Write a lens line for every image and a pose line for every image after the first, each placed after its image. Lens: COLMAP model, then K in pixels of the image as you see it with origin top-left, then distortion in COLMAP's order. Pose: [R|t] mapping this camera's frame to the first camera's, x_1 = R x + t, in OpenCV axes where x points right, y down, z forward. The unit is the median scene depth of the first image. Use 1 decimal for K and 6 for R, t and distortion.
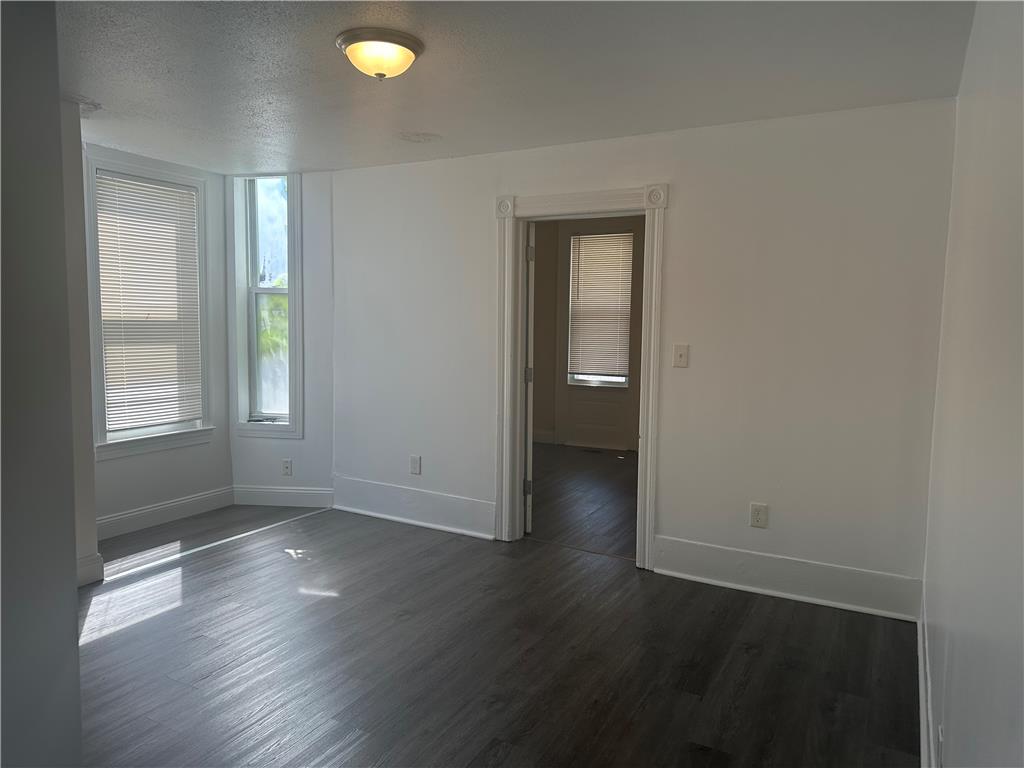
lens RADIAL K [[710.6, 0, 511.7], [0, 710.6, 383.6], [0, 0, 1]] dist [-0.007343, -0.005437]
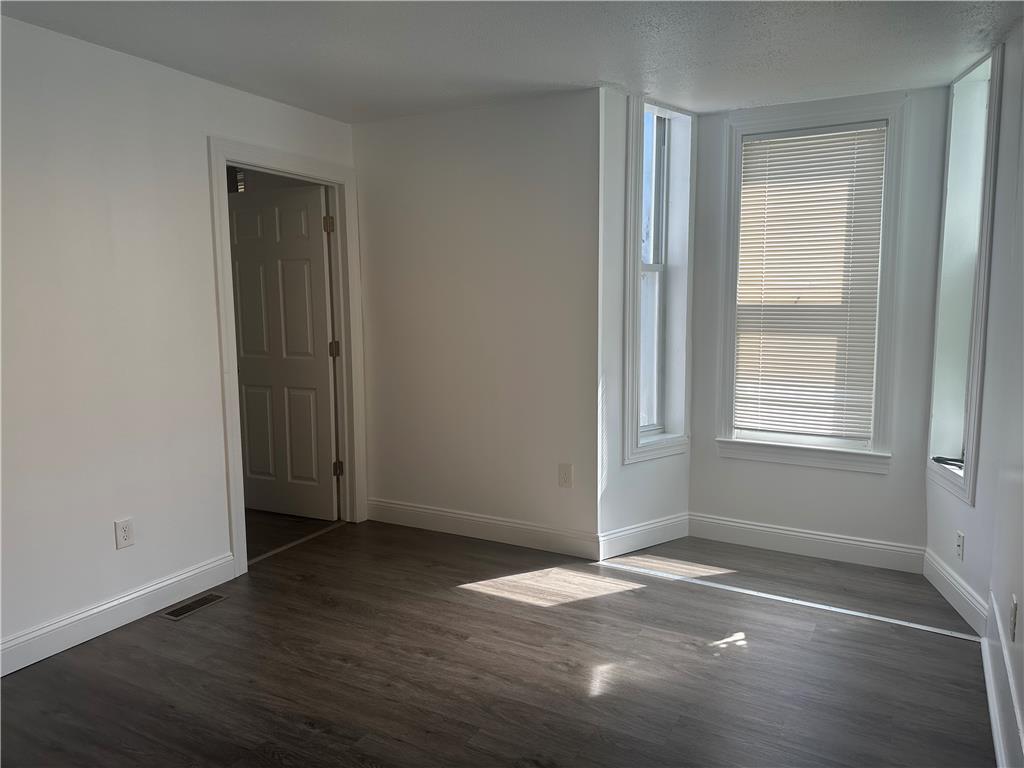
lens RADIAL K [[710.6, 0, 512.3], [0, 710.6, 382.3], [0, 0, 1]] dist [-0.007343, -0.005437]
pose [[-0.037385, 0.099768, -0.994308, 0.336326], [-0.091847, 0.990449, 0.102834, -0.056832], [0.995071, 0.095168, -0.027864, 0.728279]]
